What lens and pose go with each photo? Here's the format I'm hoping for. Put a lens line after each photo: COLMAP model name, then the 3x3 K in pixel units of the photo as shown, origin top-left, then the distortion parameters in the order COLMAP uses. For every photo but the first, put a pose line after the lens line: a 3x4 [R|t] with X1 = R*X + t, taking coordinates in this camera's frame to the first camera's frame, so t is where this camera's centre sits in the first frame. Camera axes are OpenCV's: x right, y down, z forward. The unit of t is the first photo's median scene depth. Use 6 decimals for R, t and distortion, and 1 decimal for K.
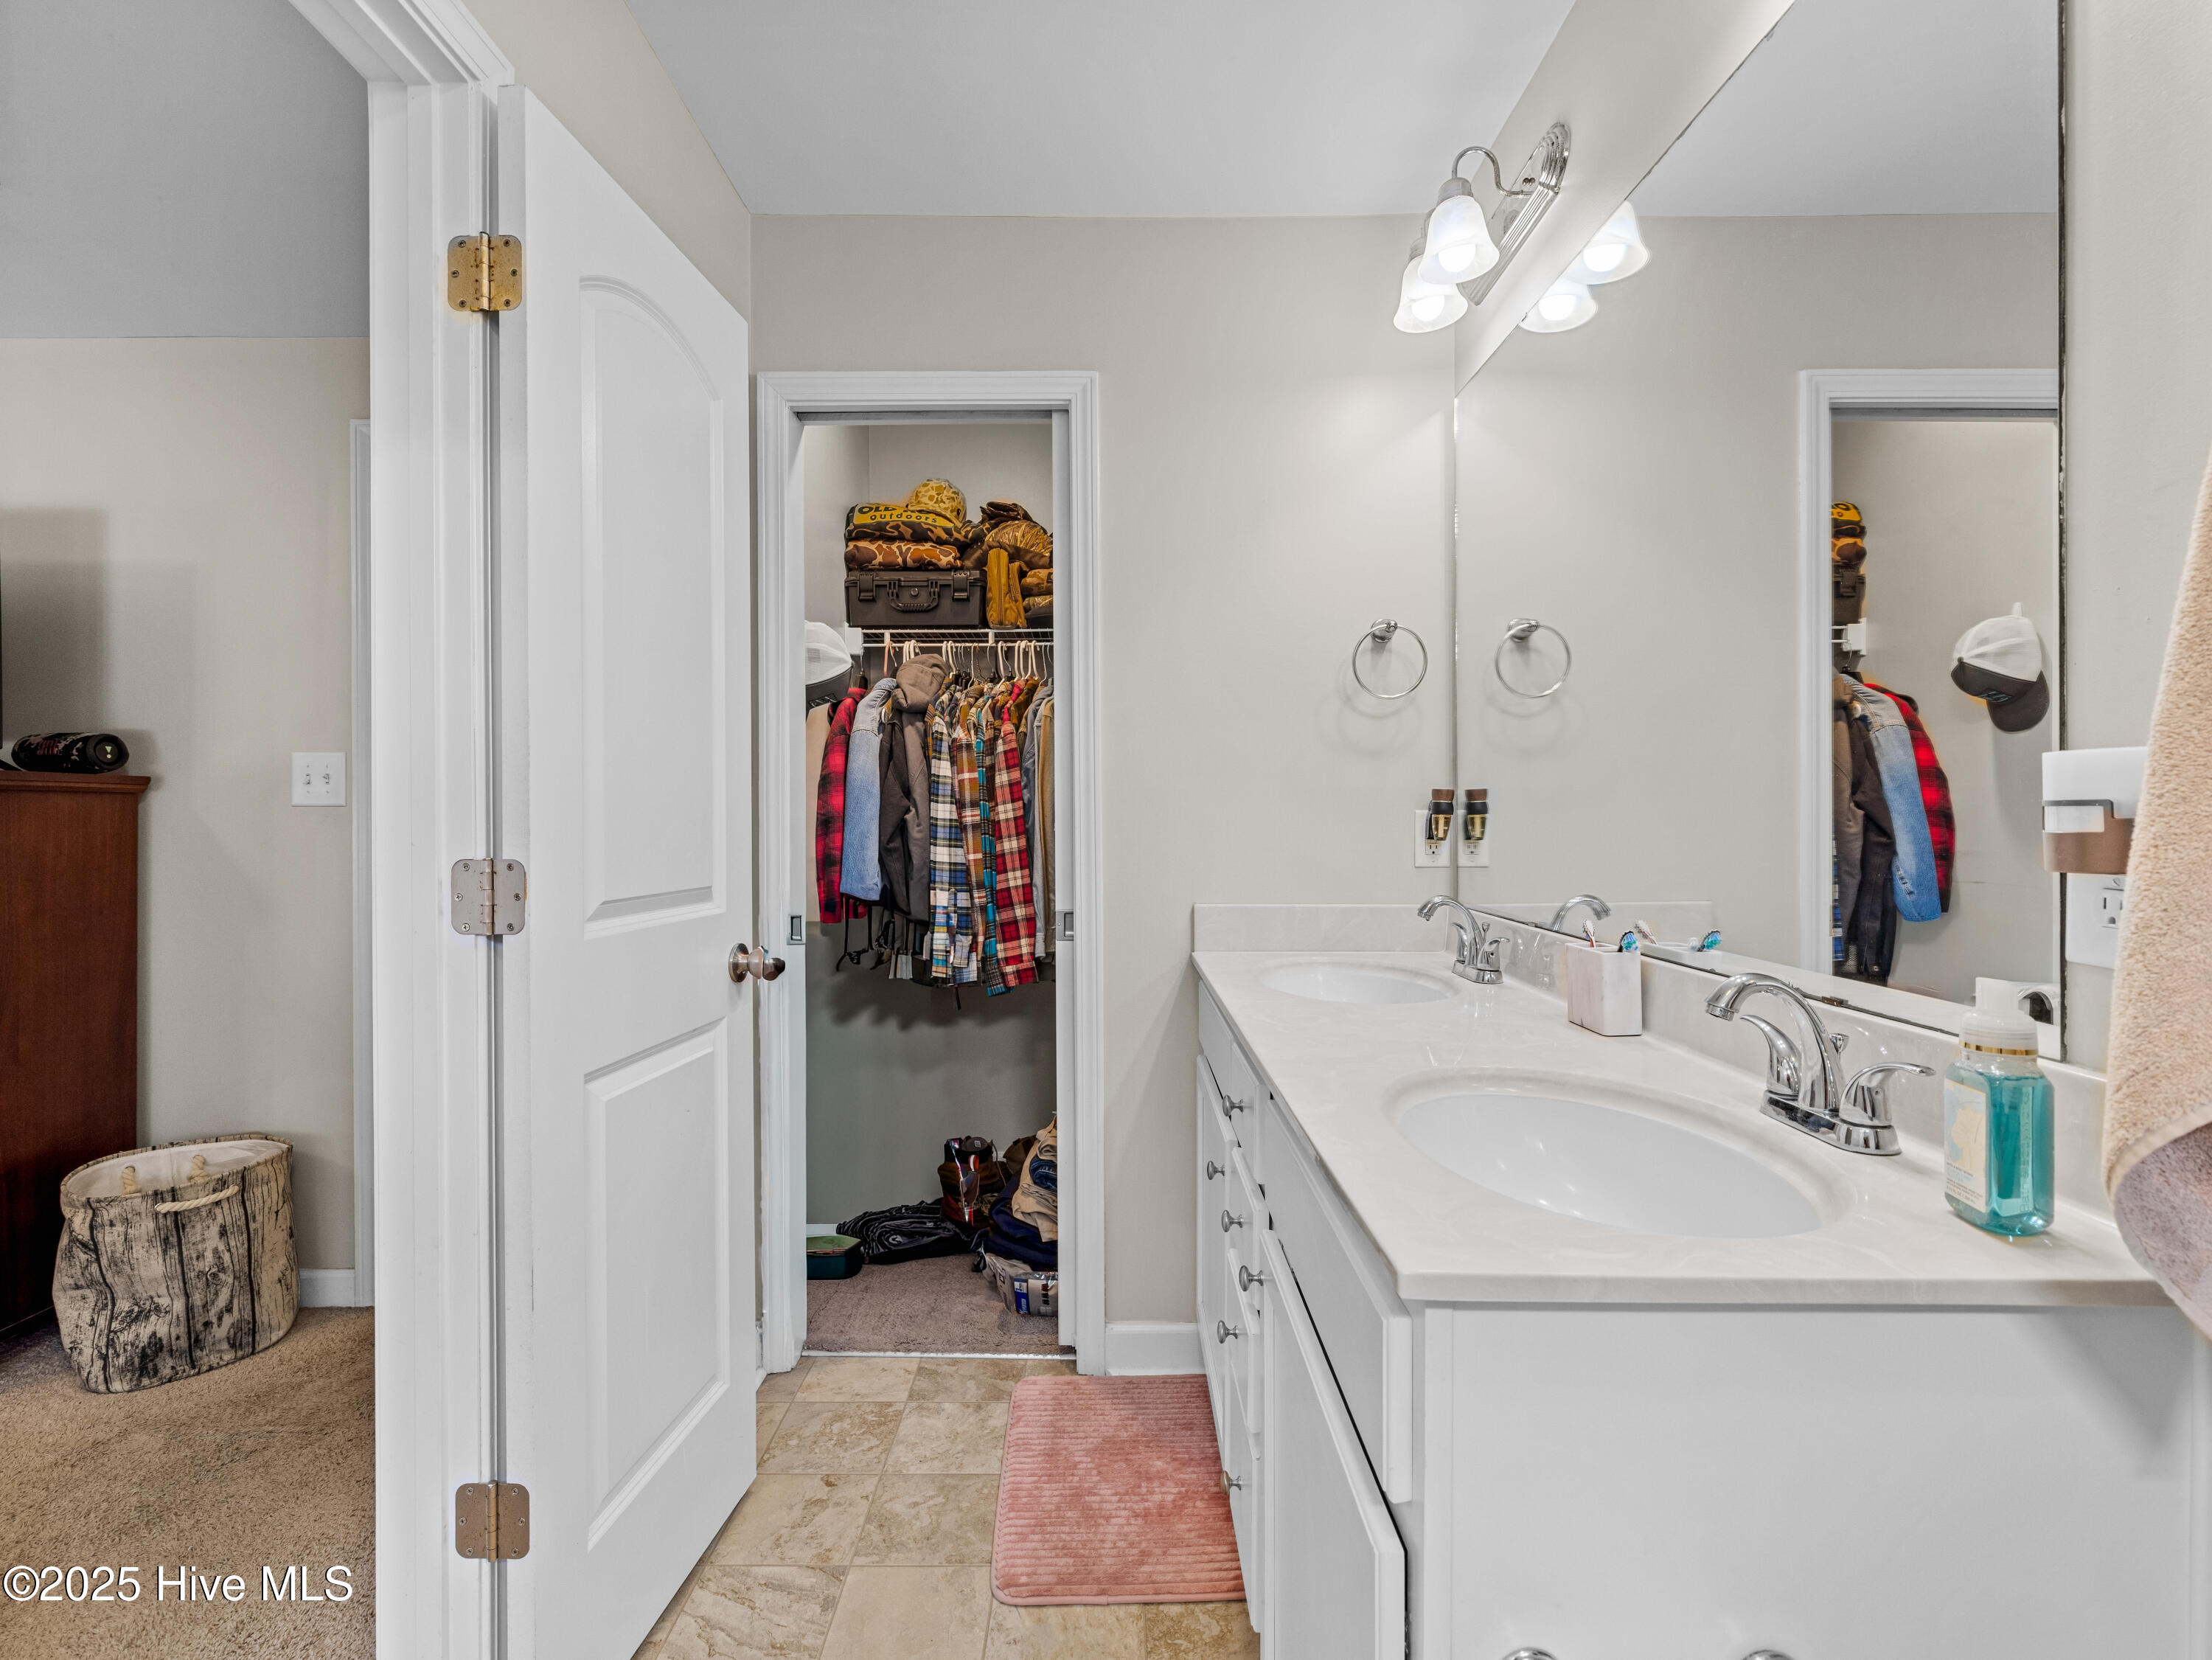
lens RADIAL K [[1054.8, 0, 1107.1], [0, 1054.8, 809.7], [0, 0, 1]] dist [-0.000680, 0.000196]
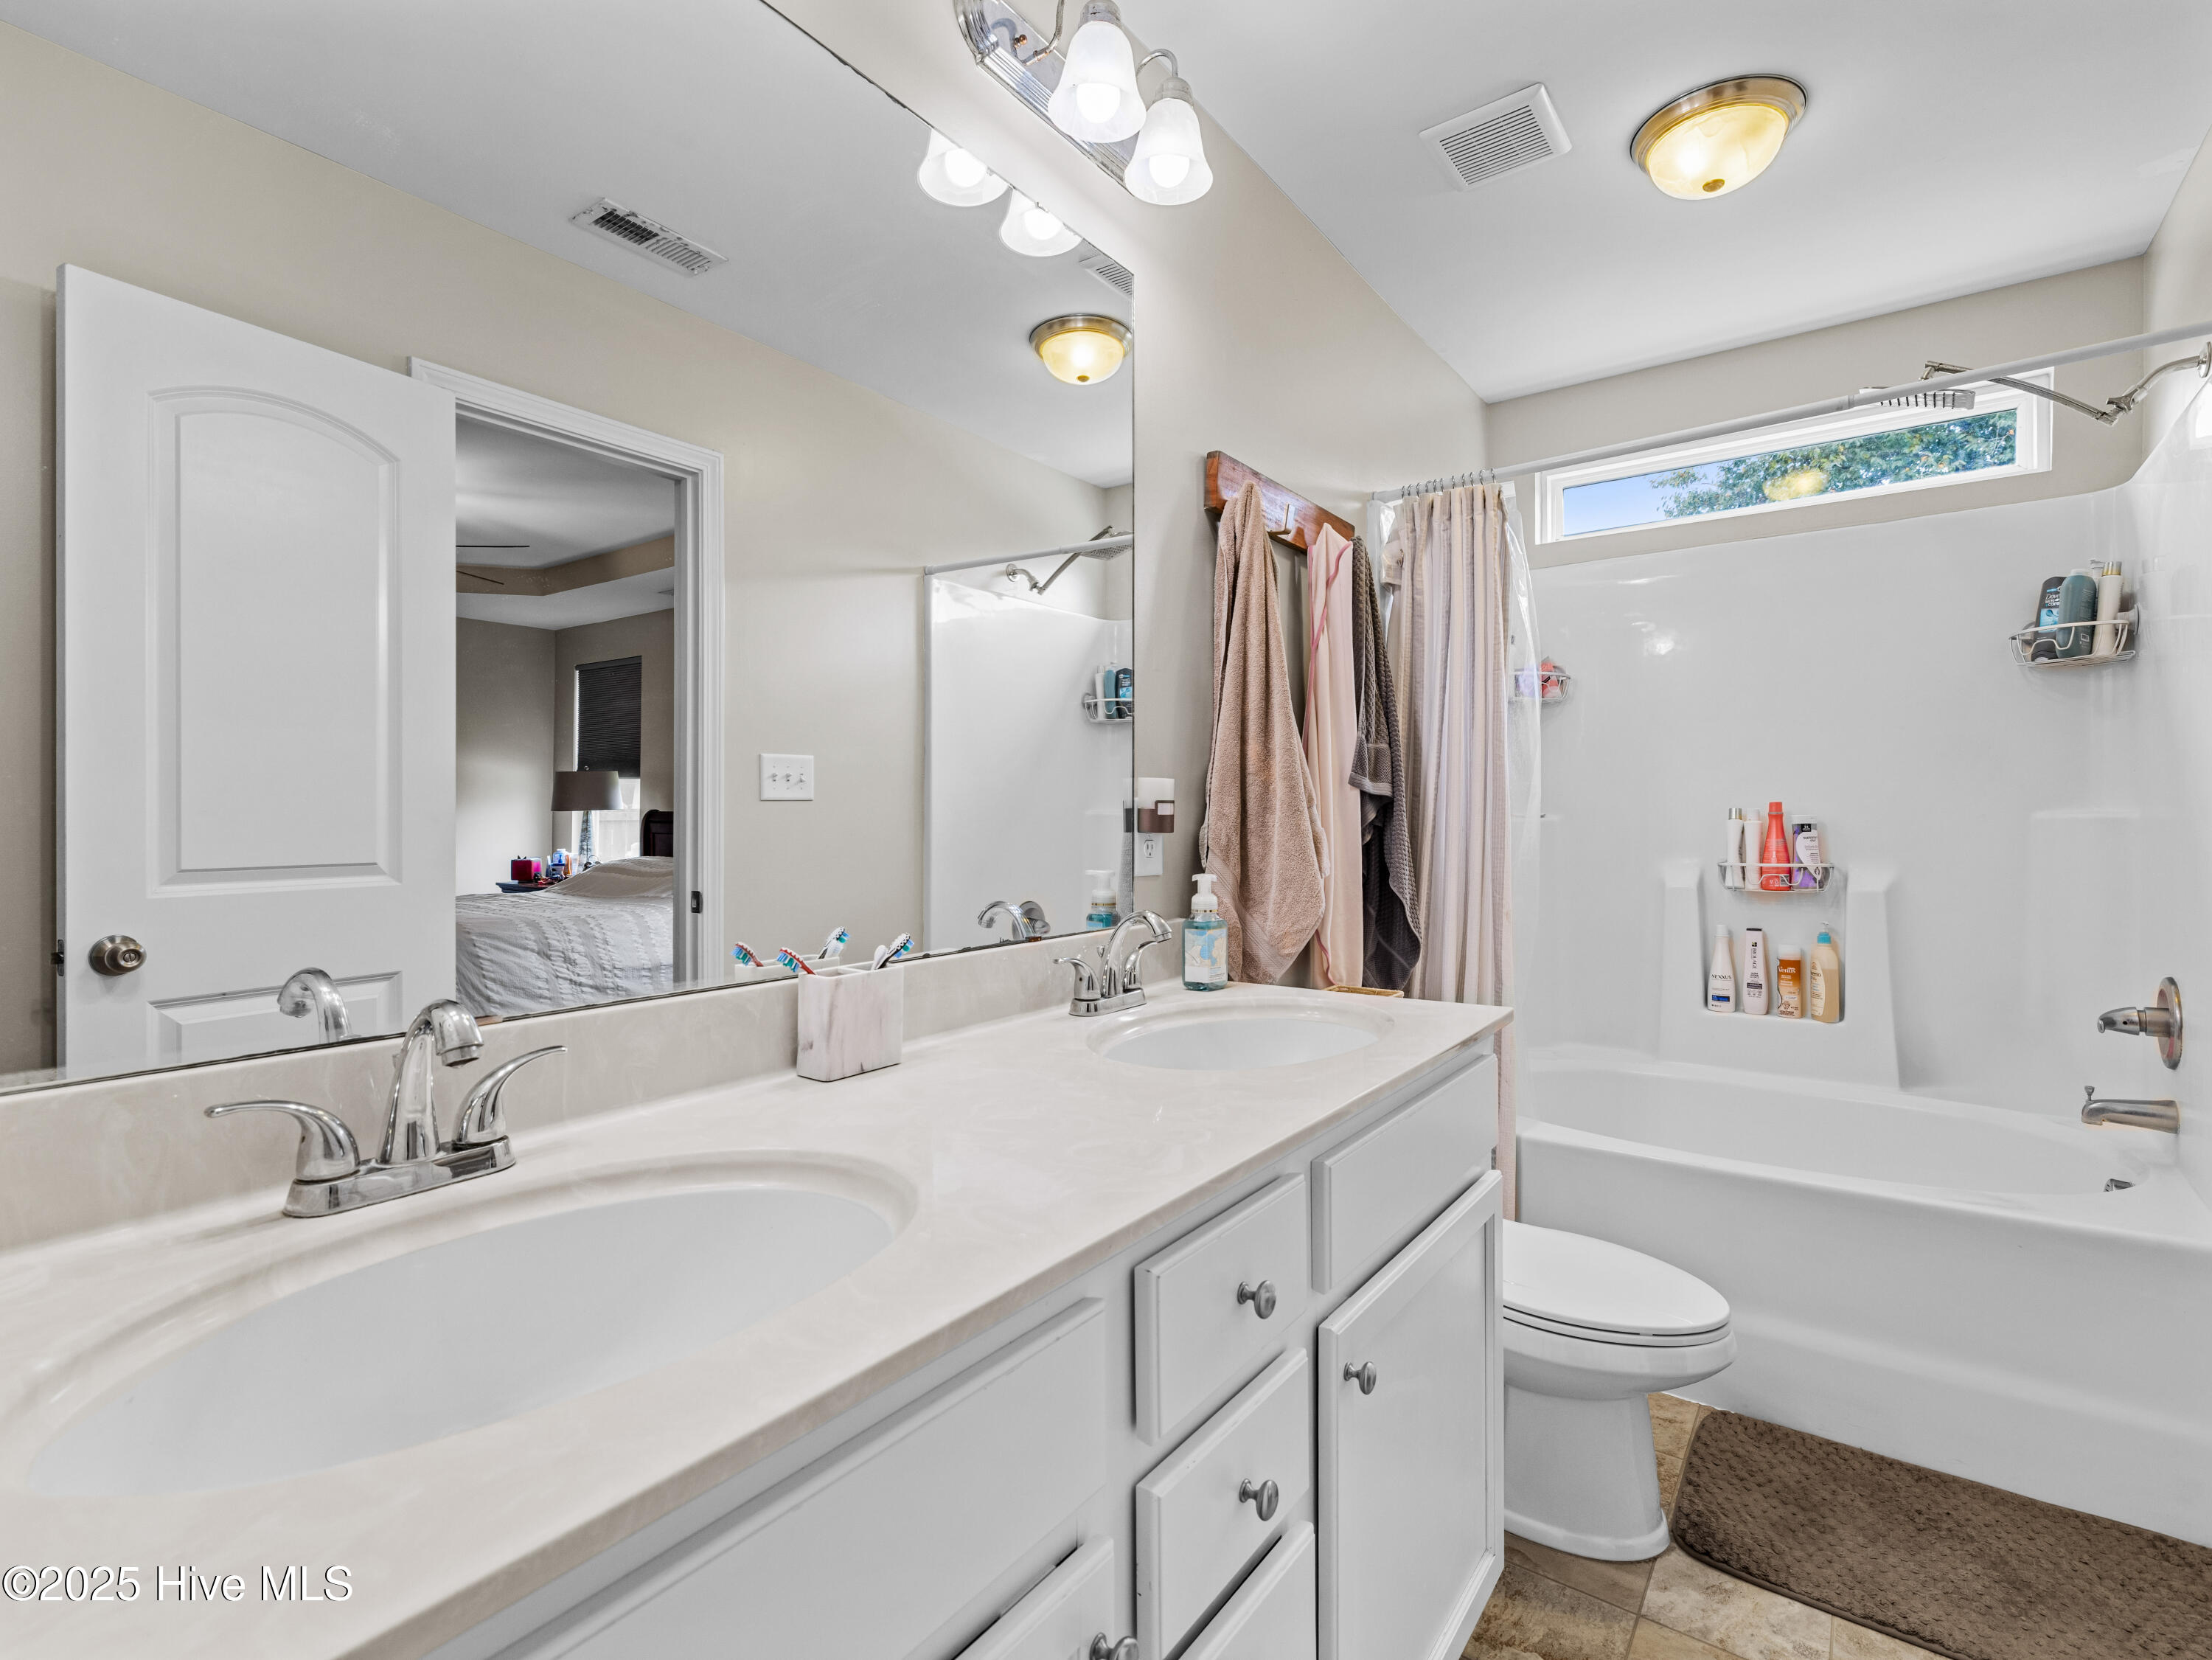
lens RADIAL K [[1022.5, 0, 1103.3], [0, 1022.5, 809.2], [0, 0, 1]] dist [0.002276, 0.000557]
pose [[-0.799610, 0.010960, 0.600420, -0.106413], [0.003842, 0.999906, -0.013136, 0.013433], [-0.600508, -0.008197, -0.799577, 1.007672]]
